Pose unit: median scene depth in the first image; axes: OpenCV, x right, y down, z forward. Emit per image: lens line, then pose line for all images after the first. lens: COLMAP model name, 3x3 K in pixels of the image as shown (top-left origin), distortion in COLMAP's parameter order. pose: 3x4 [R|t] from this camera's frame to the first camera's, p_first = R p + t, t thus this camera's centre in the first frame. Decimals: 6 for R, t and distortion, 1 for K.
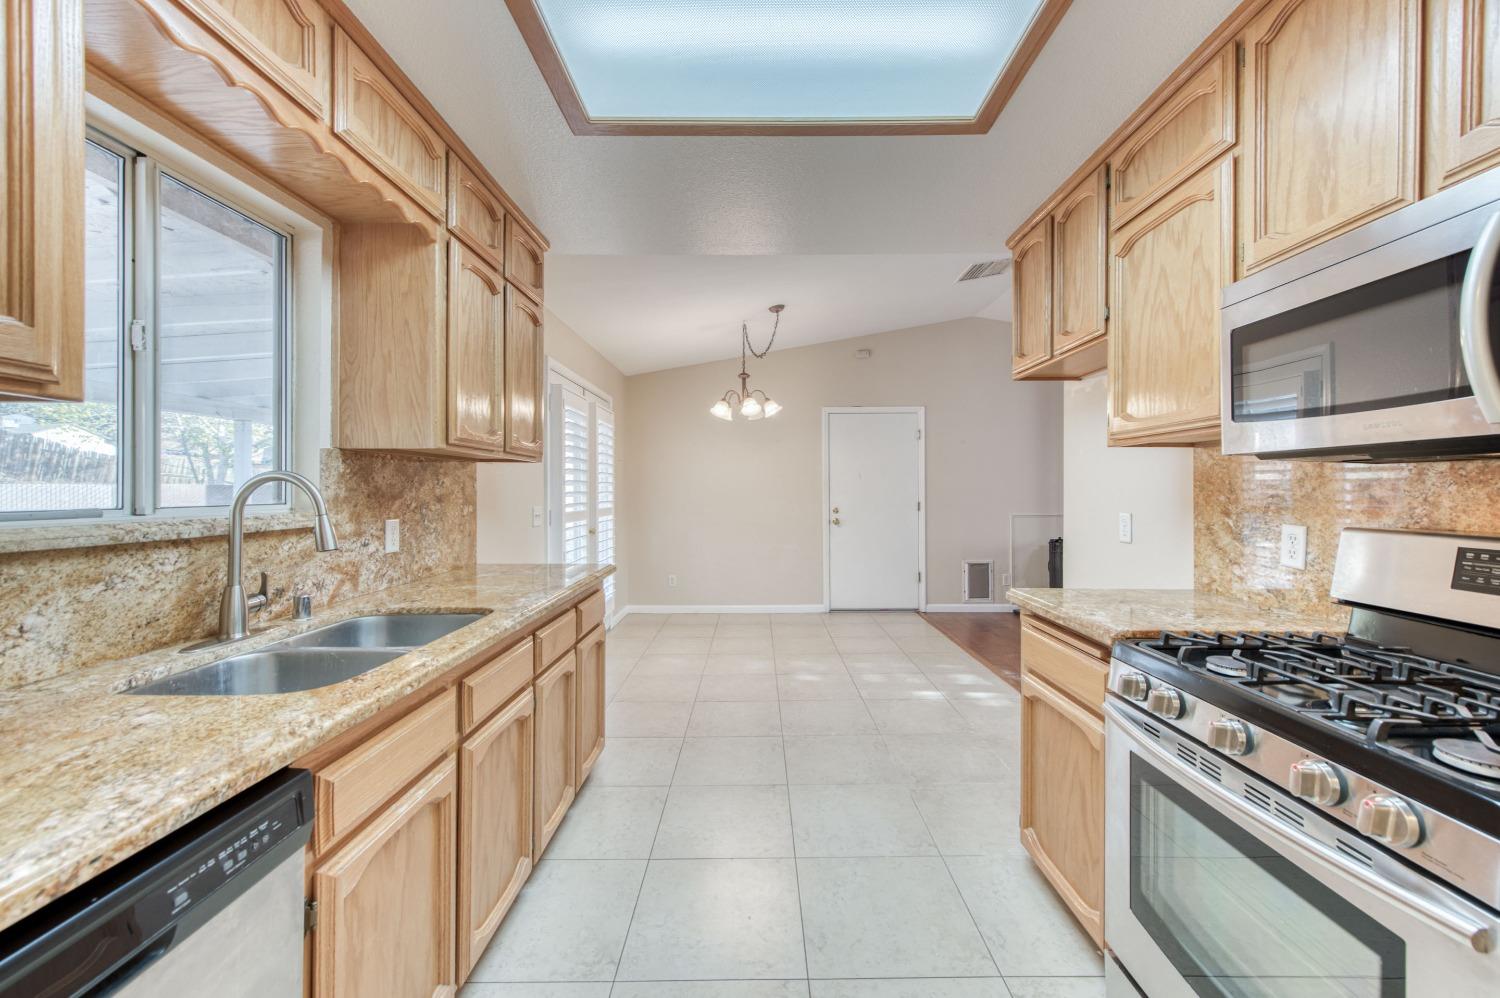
lens RADIAL K [[597.3, 0, 757.4], [0, 597.3, 491.3], [0, 0, 1]] dist [0.001472, -0.000047]
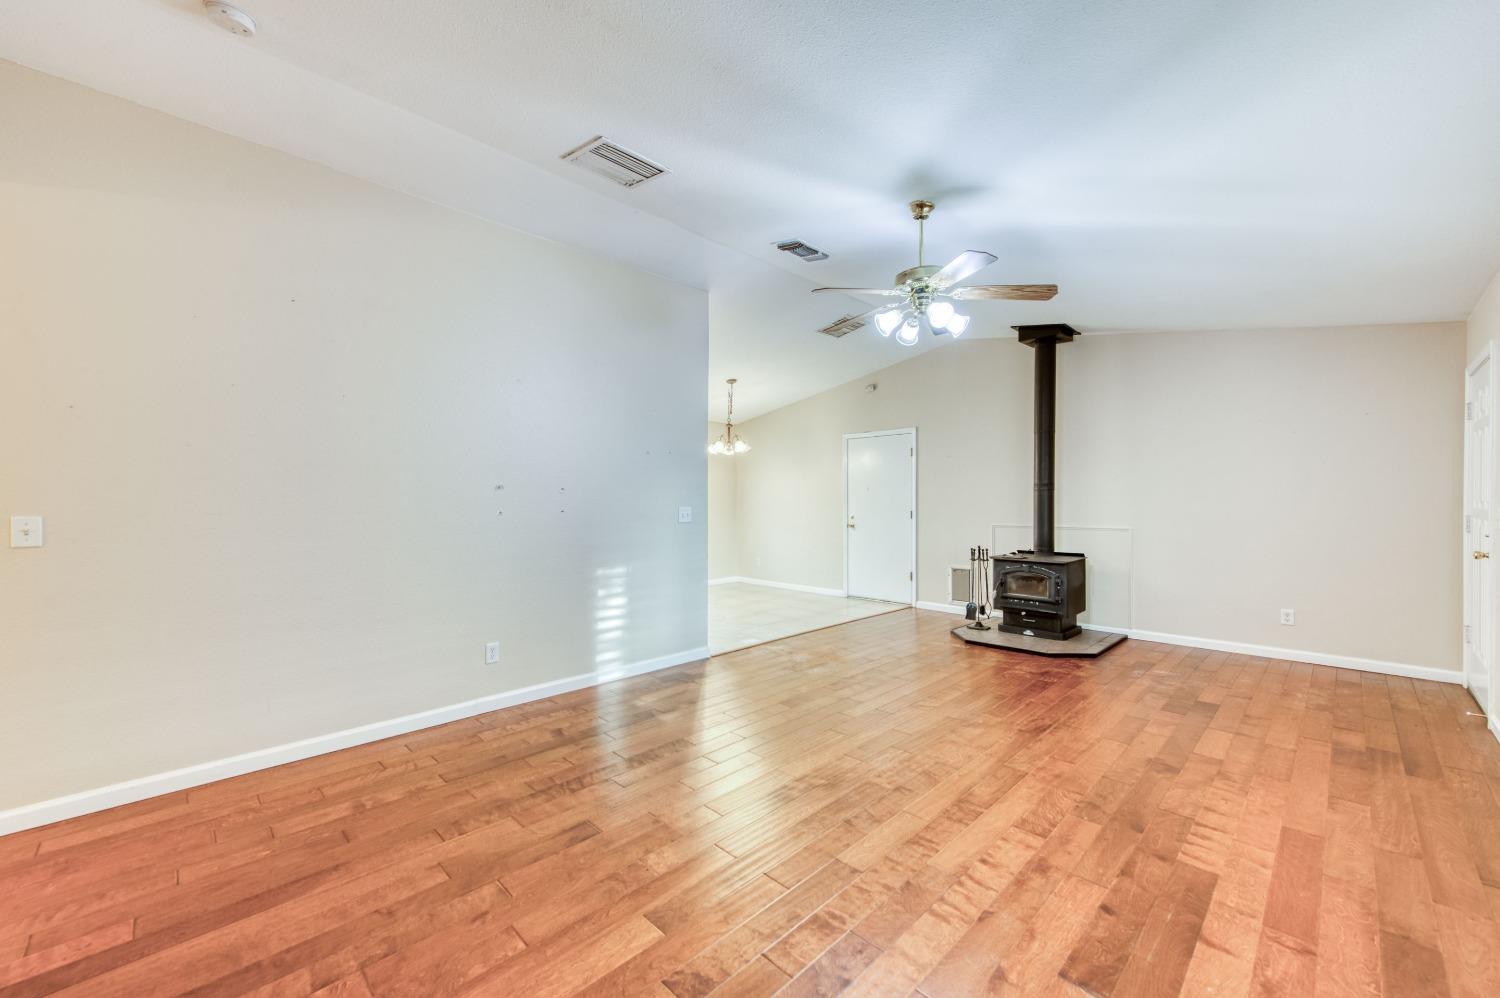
lens RADIAL K [[580.3, 0, 750.0], [0, 580.3, 499.0], [0, 0, 1]] dist [0.002159, 0.000311]
pose [[0.697595, 0.001585, -0.716490, 2.129326], [-0.004059, 0.999990, -0.001739, -0.004737], [0.716481, 0.004122, 0.697595, -0.001451]]
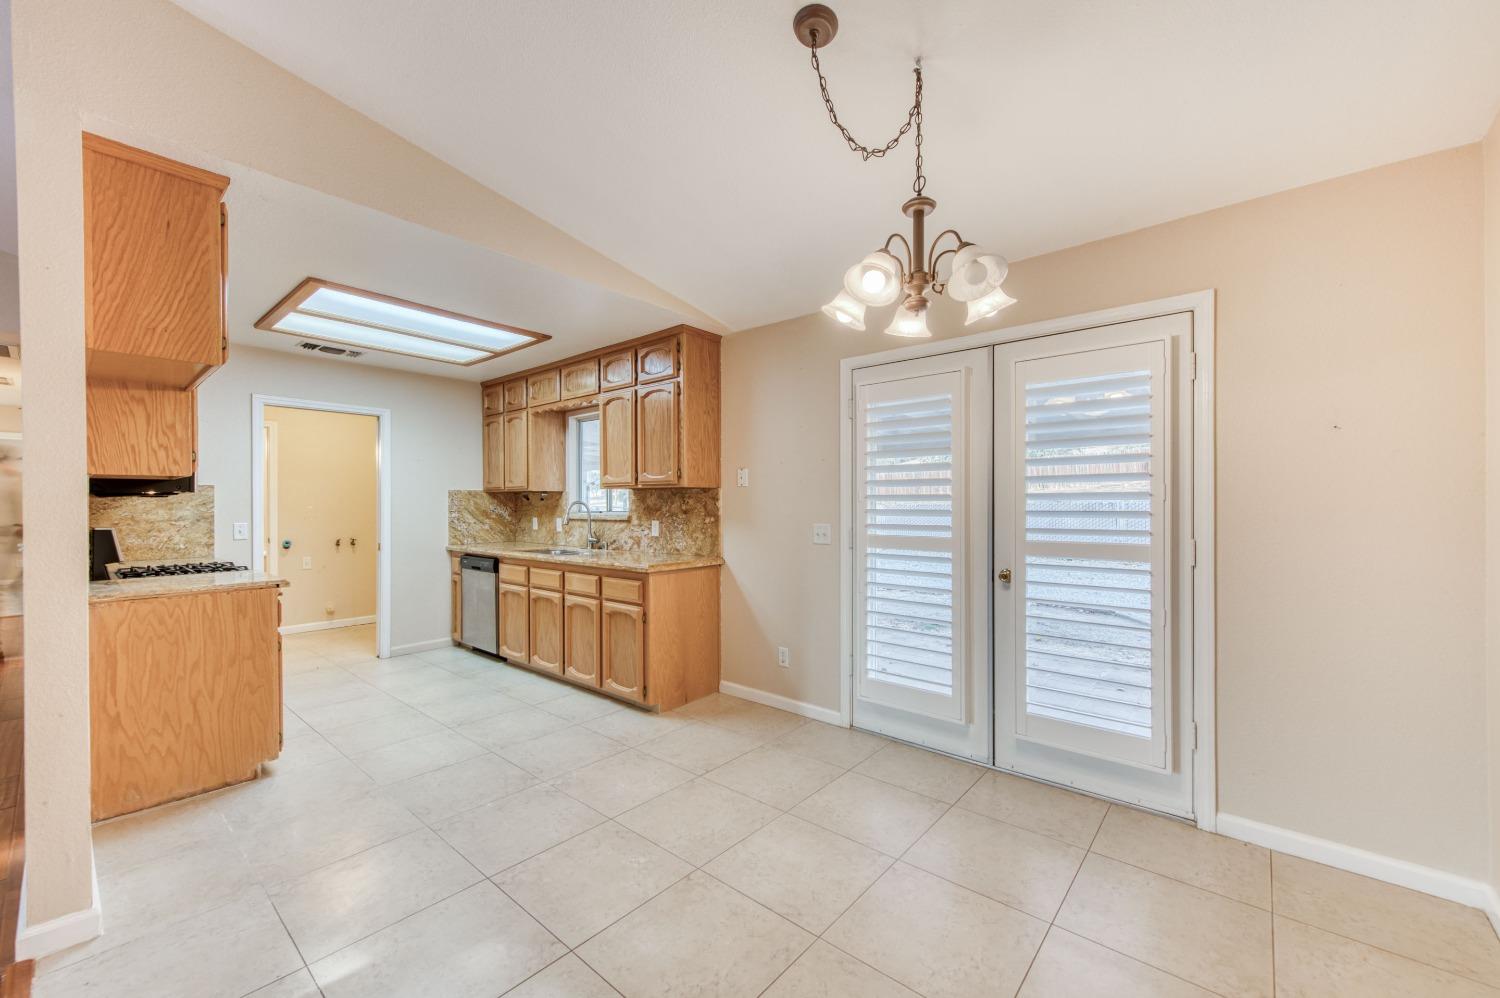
lens RADIAL K [[584.7, 0, 769.6], [0, 584.7, 505.6], [0, 0, 1]] dist [0.000715, -0.000041]
pose [[-0.631982, 0.004188, -0.774972, 0.714102], [0.000084, 0.999986, 0.005336, -0.016180], [0.774983, 0.003307, -0.631973, 2.567848]]
